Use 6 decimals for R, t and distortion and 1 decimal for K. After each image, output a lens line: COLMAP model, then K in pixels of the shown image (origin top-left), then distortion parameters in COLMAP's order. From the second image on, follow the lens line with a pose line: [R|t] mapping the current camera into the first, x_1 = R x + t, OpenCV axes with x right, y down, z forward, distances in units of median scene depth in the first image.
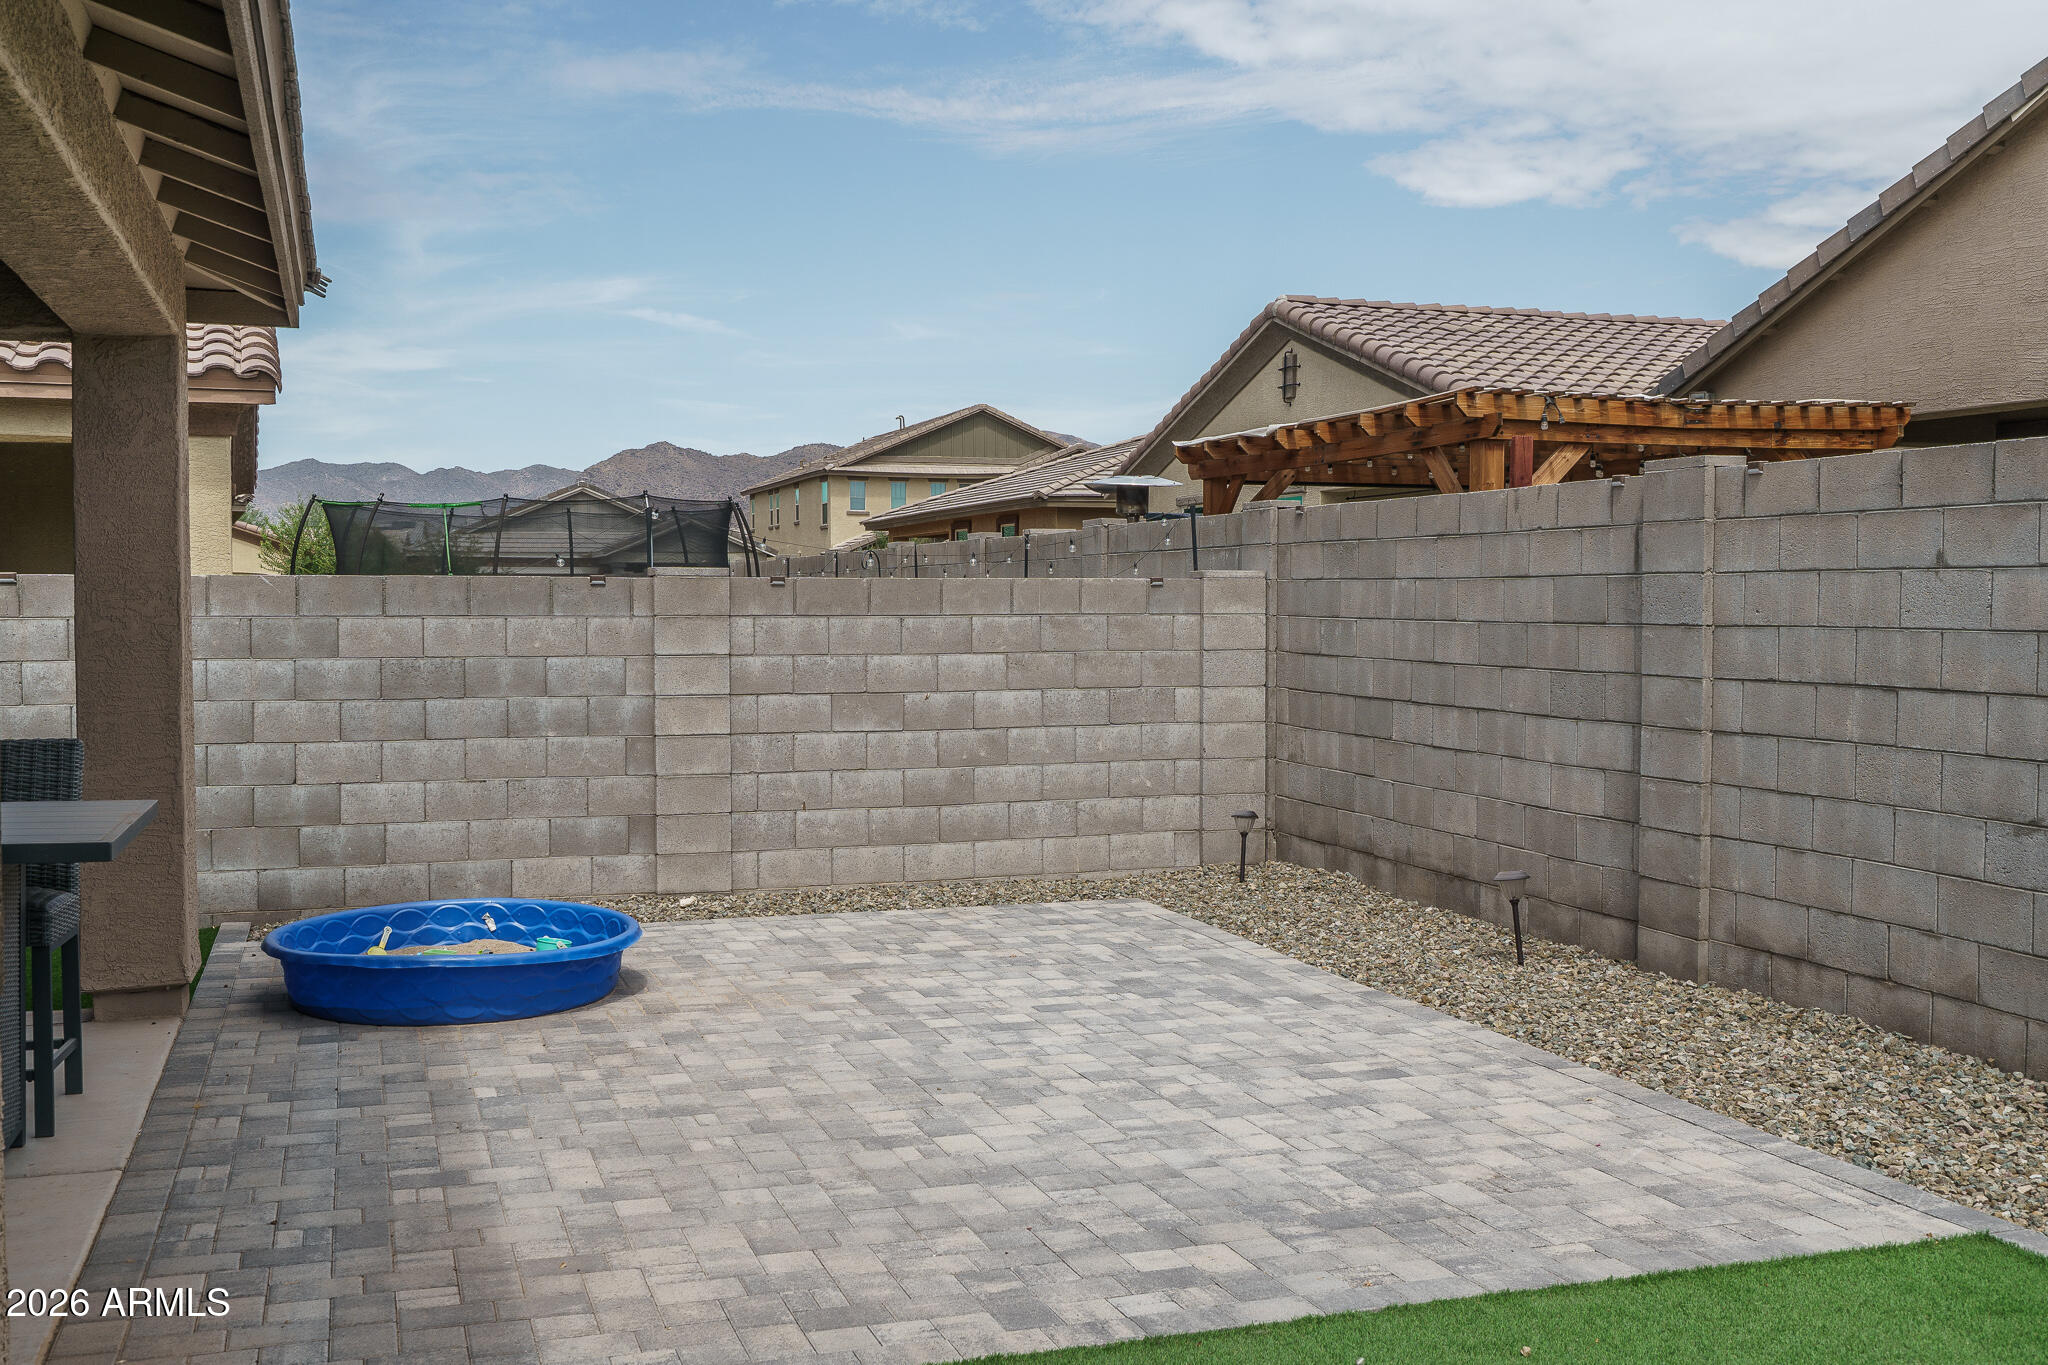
lens RADIAL K [[2028.5, 0, 1024.0], [0, 2028.5, 682.5], [0, 0, 1]] dist [0.024320, -0.001640]
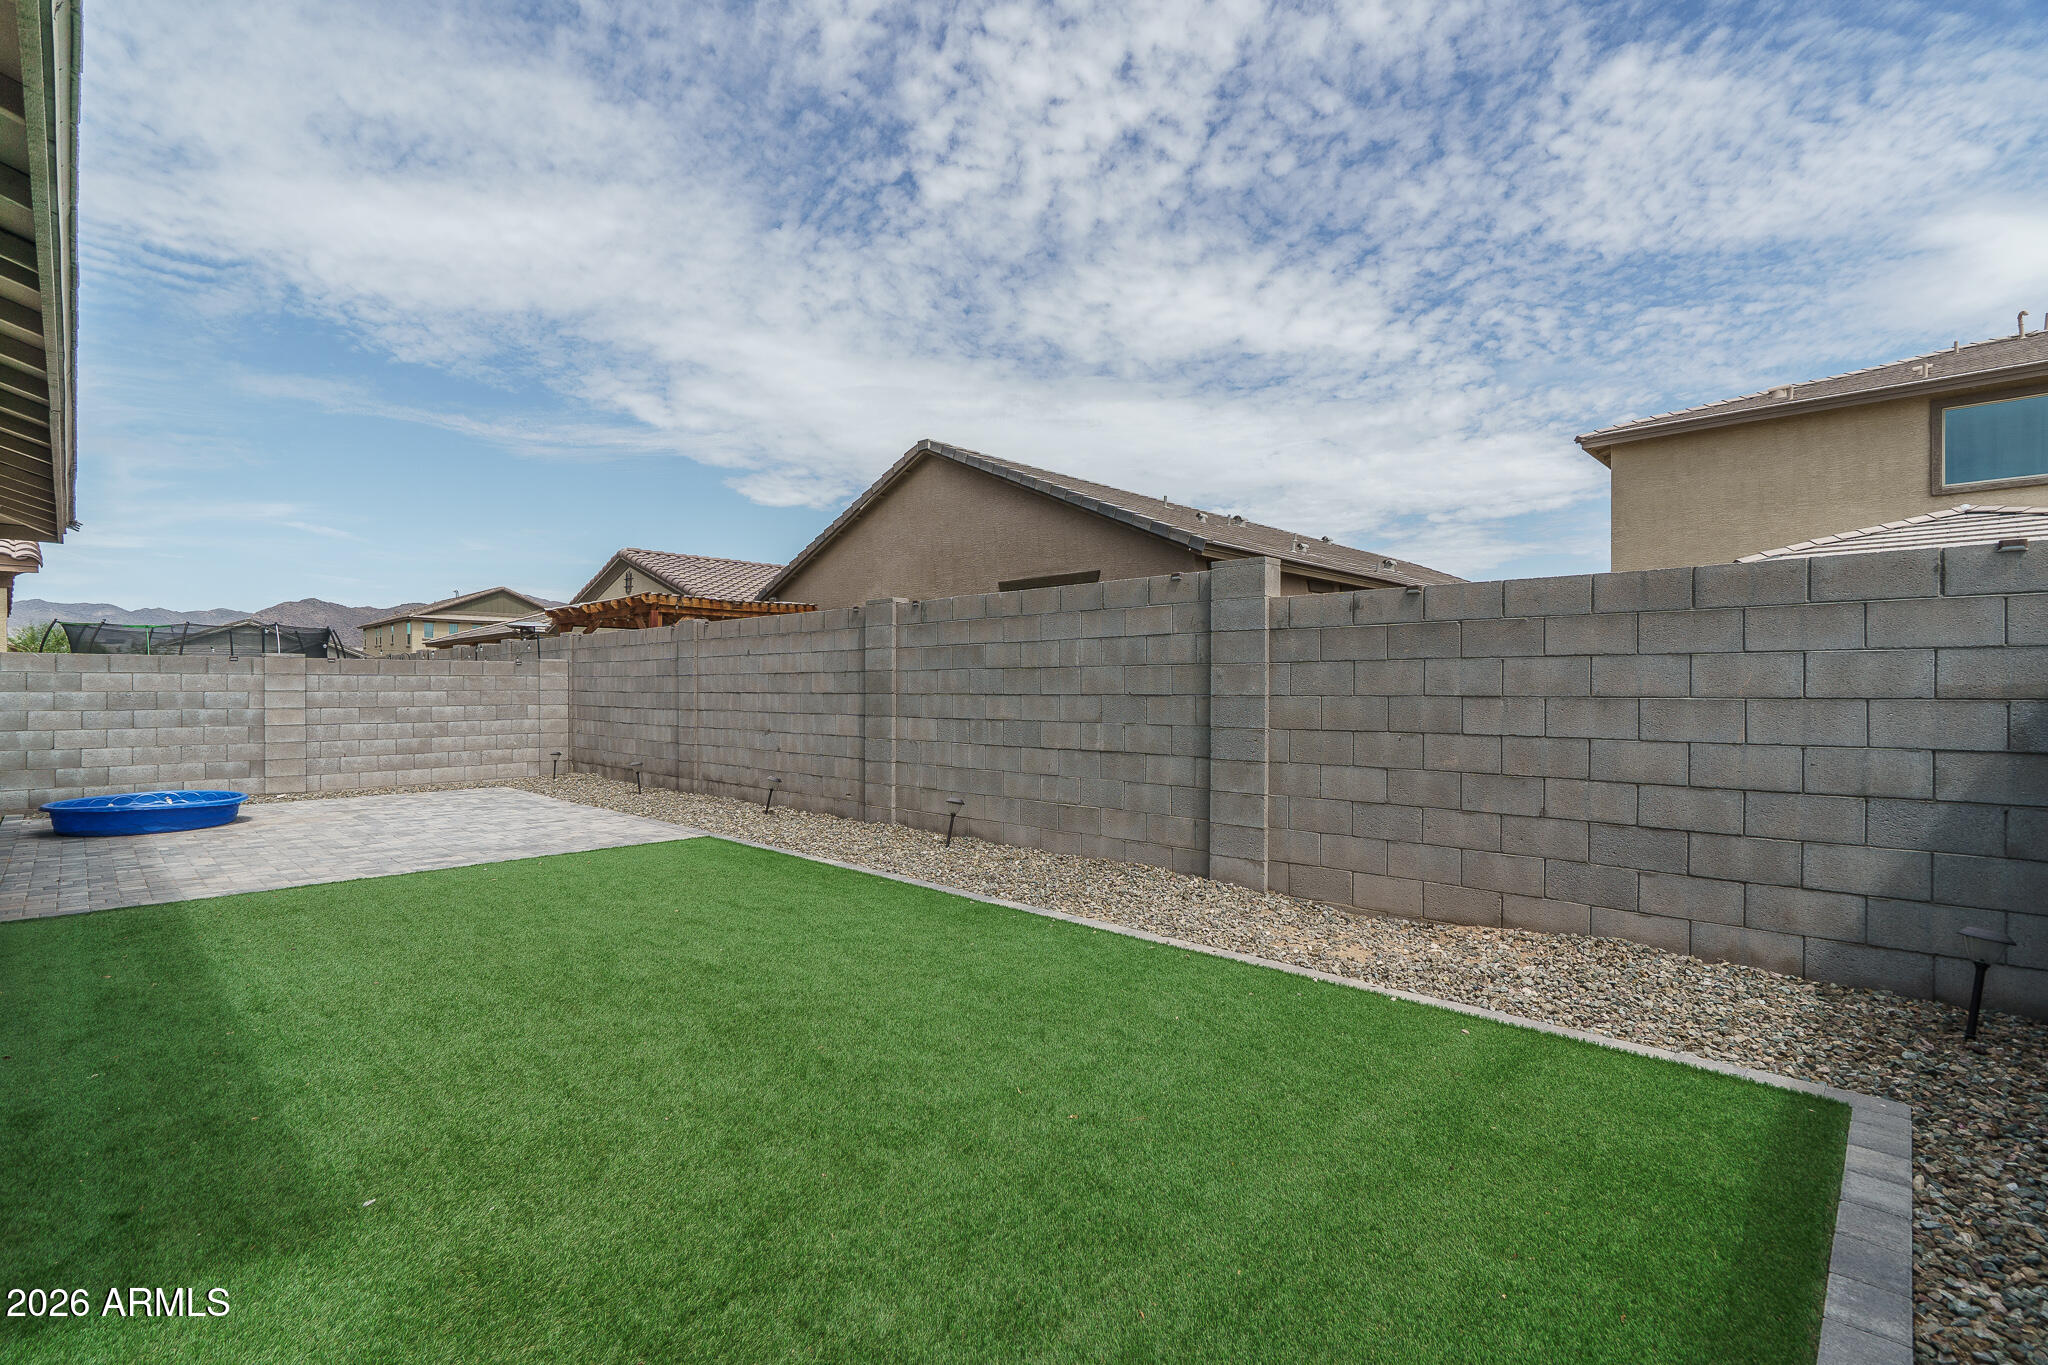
lens RADIAL K [[907.1, 0, 1024.0], [0, 907.1, 682.5], [0, 0, 1]] dist [-0.008751, 0.001461]
pose [[0.884647, 0.002229, 0.466255, 0.126161], [0.019810, 0.998906, -0.042362, 0.045270], [-0.465840, 0.046712, 0.883635, -0.381406]]
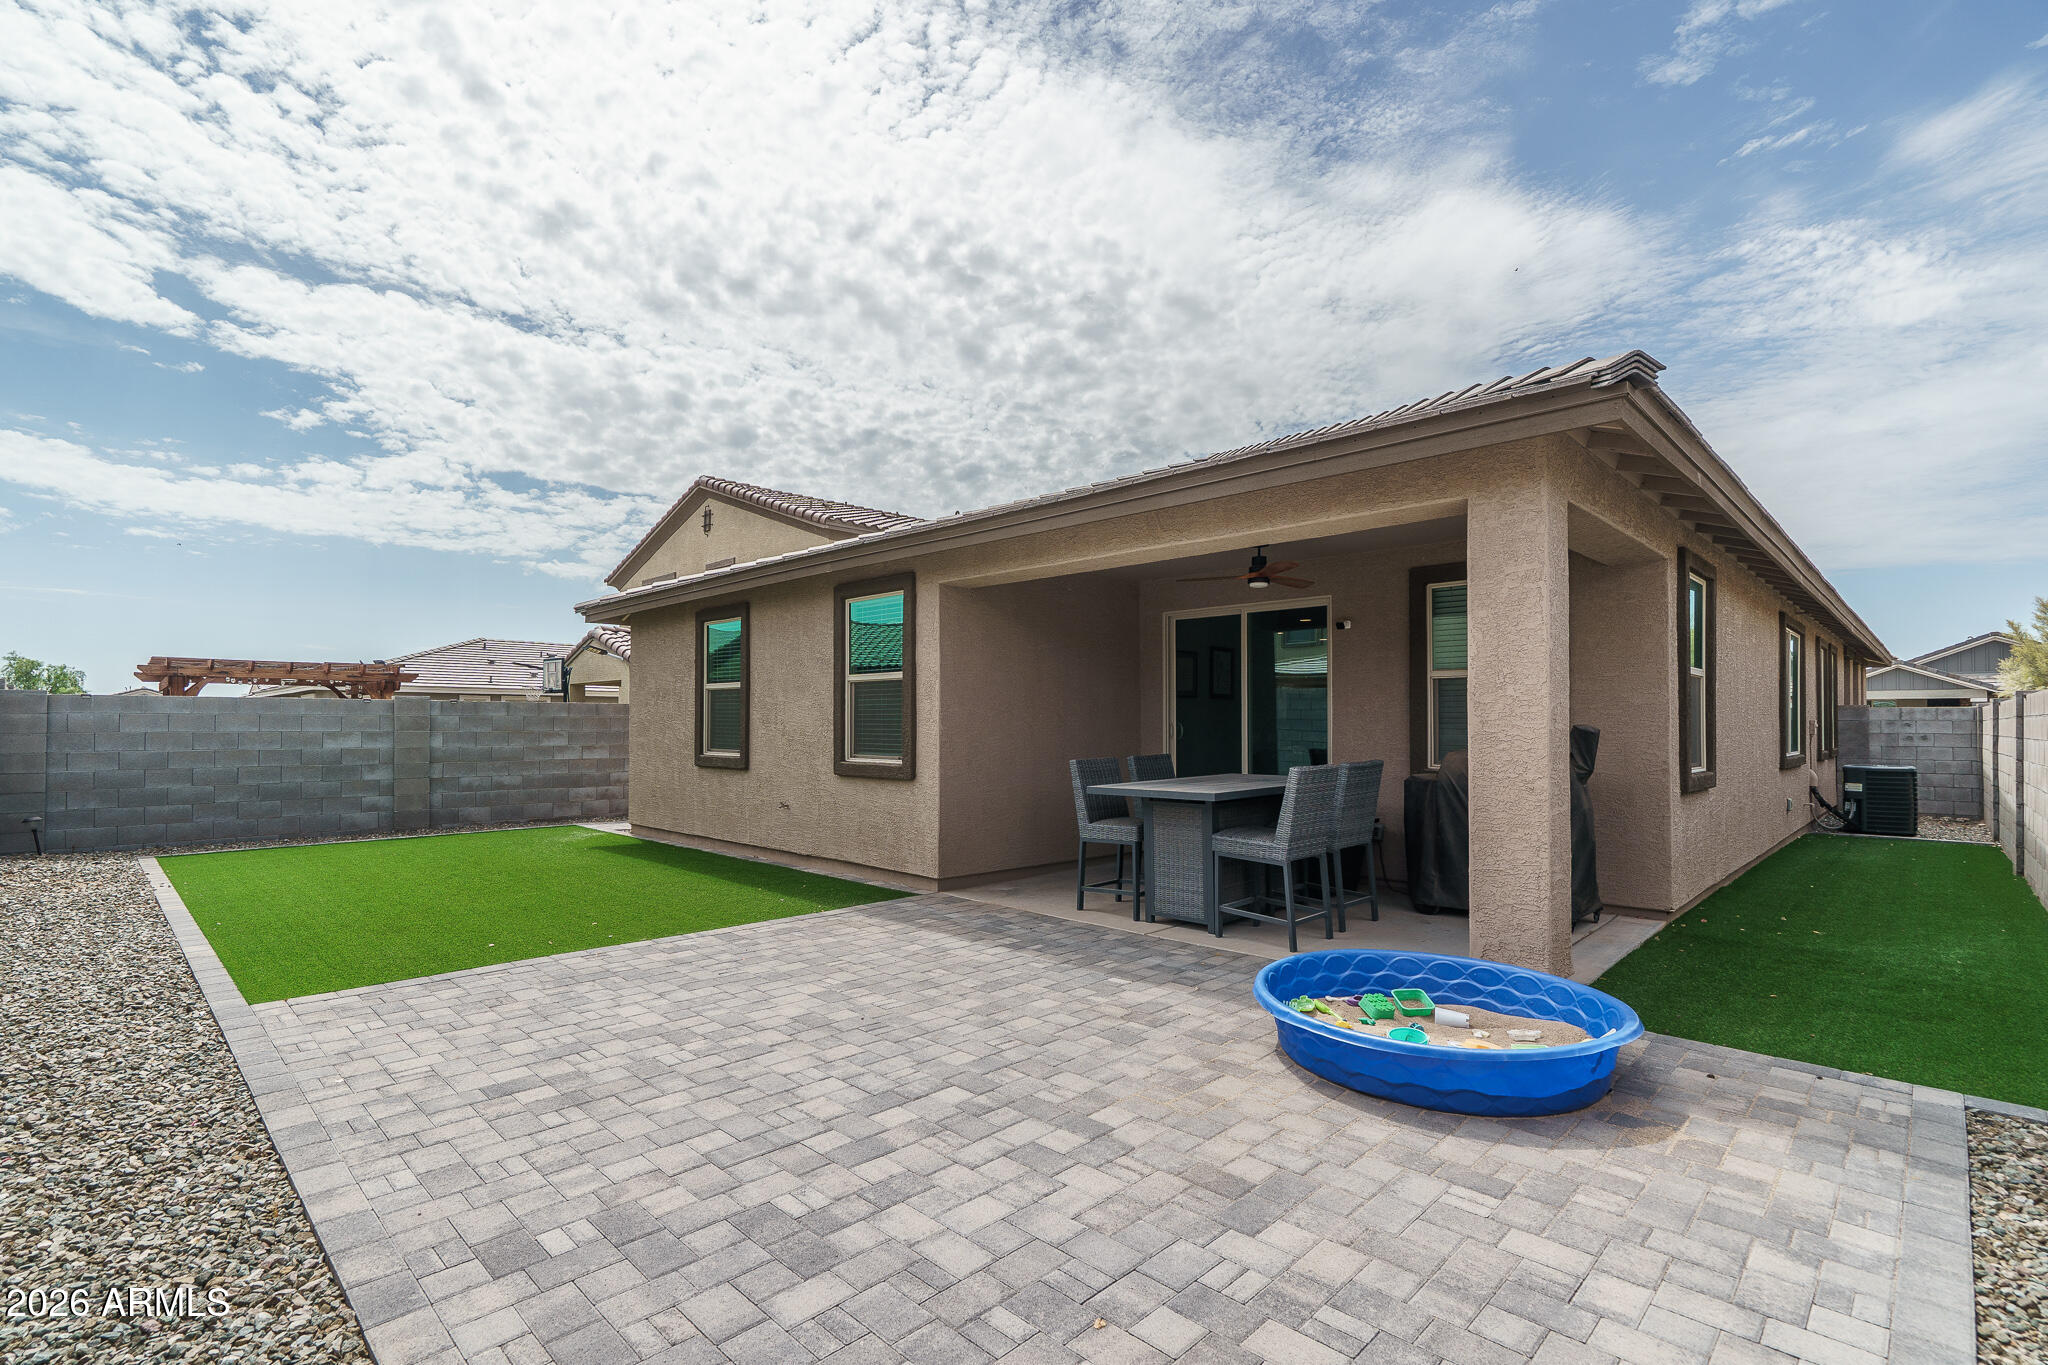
lens RADIAL K [[938.9, 0, 1021.5], [0, 938.9, 710.2], [0, 0, 1]] dist [-0.012726, 0.006147]
pose [[-0.890558, -0.009382, -0.454773, 0.124143], [-0.020576, 0.999595, 0.019671, -0.028444], [0.454404, 0.026875, -0.890390, 1.231882]]
